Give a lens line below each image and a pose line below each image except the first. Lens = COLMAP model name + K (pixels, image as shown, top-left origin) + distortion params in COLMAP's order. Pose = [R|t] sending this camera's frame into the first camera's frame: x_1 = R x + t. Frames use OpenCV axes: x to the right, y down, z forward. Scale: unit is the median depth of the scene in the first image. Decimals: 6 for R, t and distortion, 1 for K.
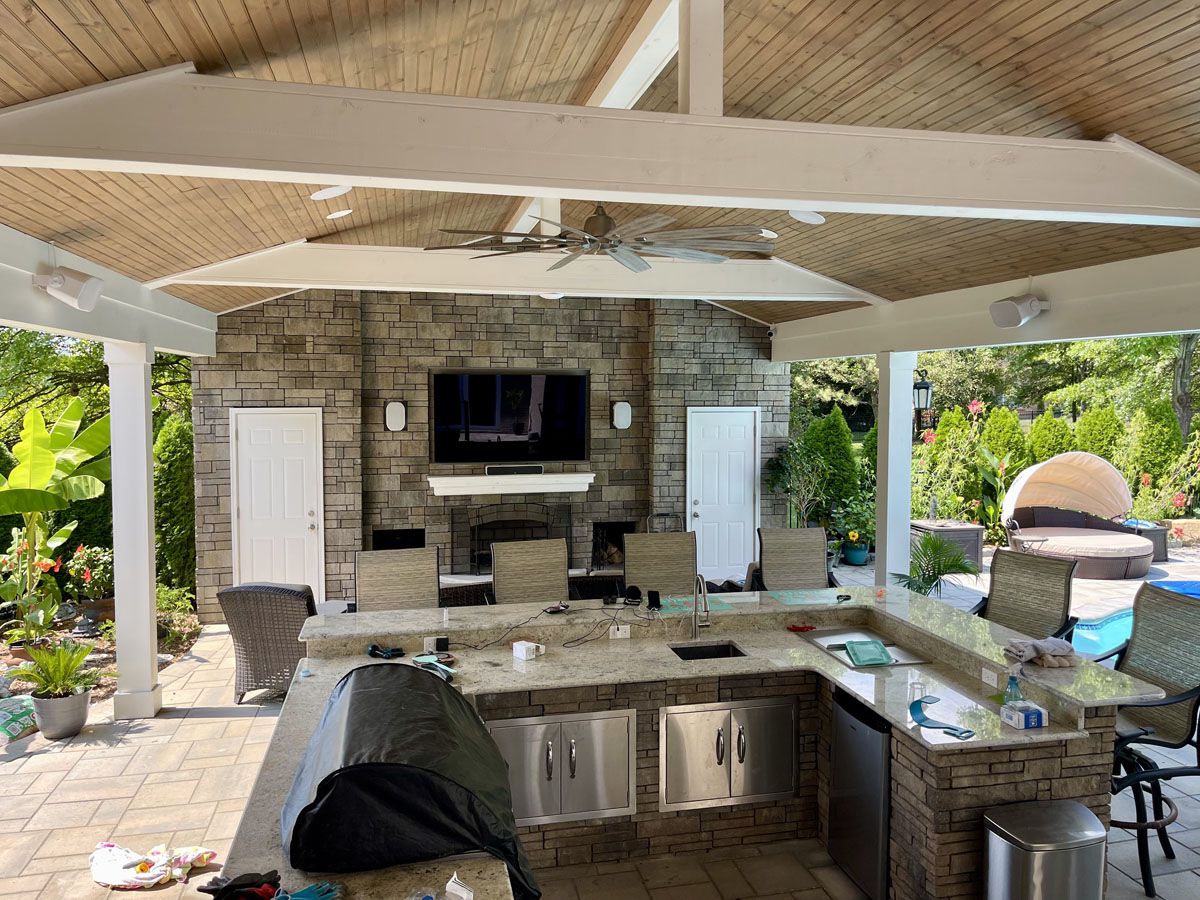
lens RADIAL K [[913.8, 0, 610.9], [0, 913.8, 442.9], [0, 0, 1]] dist [0.041770, -0.084539]
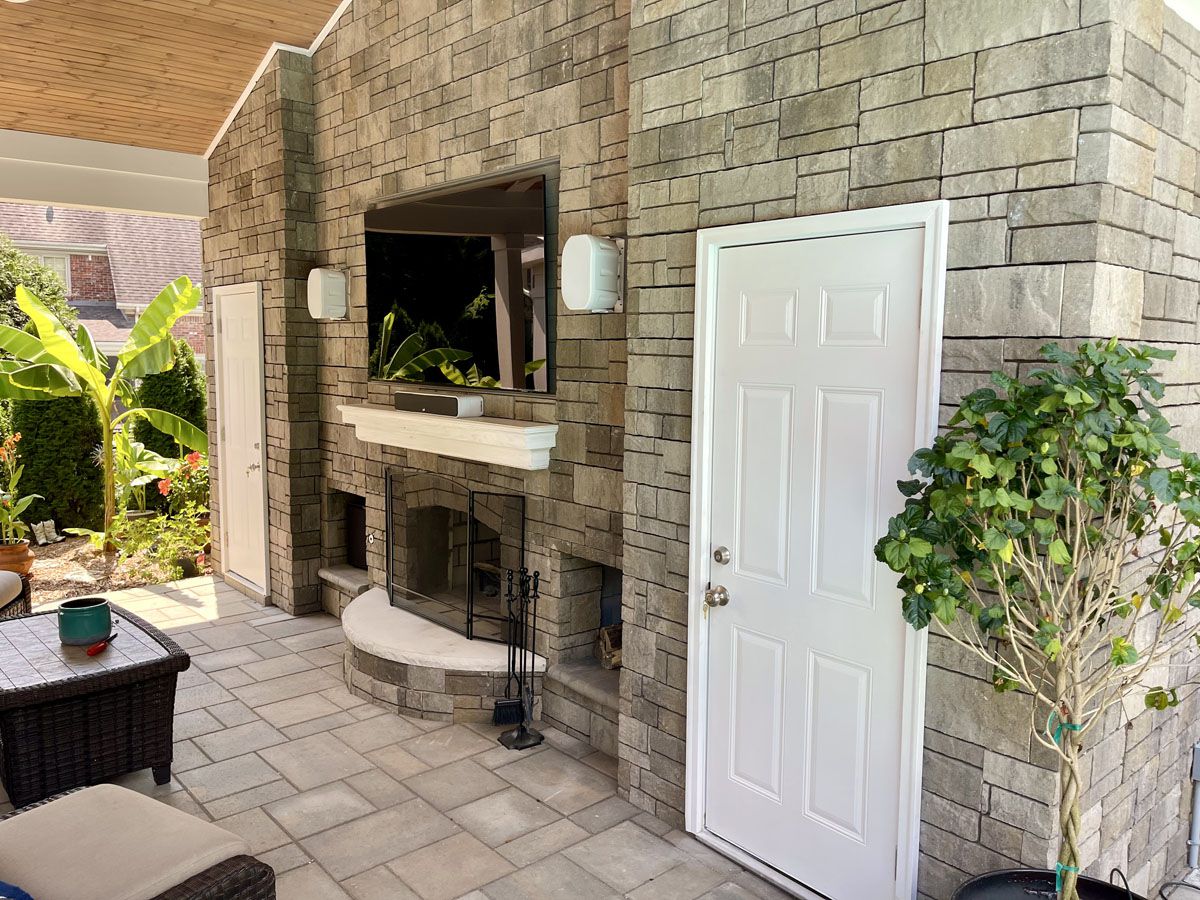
lens RADIAL K [[913.8, 0, 607.8], [0, 913.8, 443.8], [0, 0, 1]] dist [0.041770, -0.084539]
pose [[0.460676, 0.098315, -0.882106, 0.339586], [-0.059594, 0.995030, 0.079778, 0.007339], [0.885565, 0.015816, 0.464246, 0.841300]]
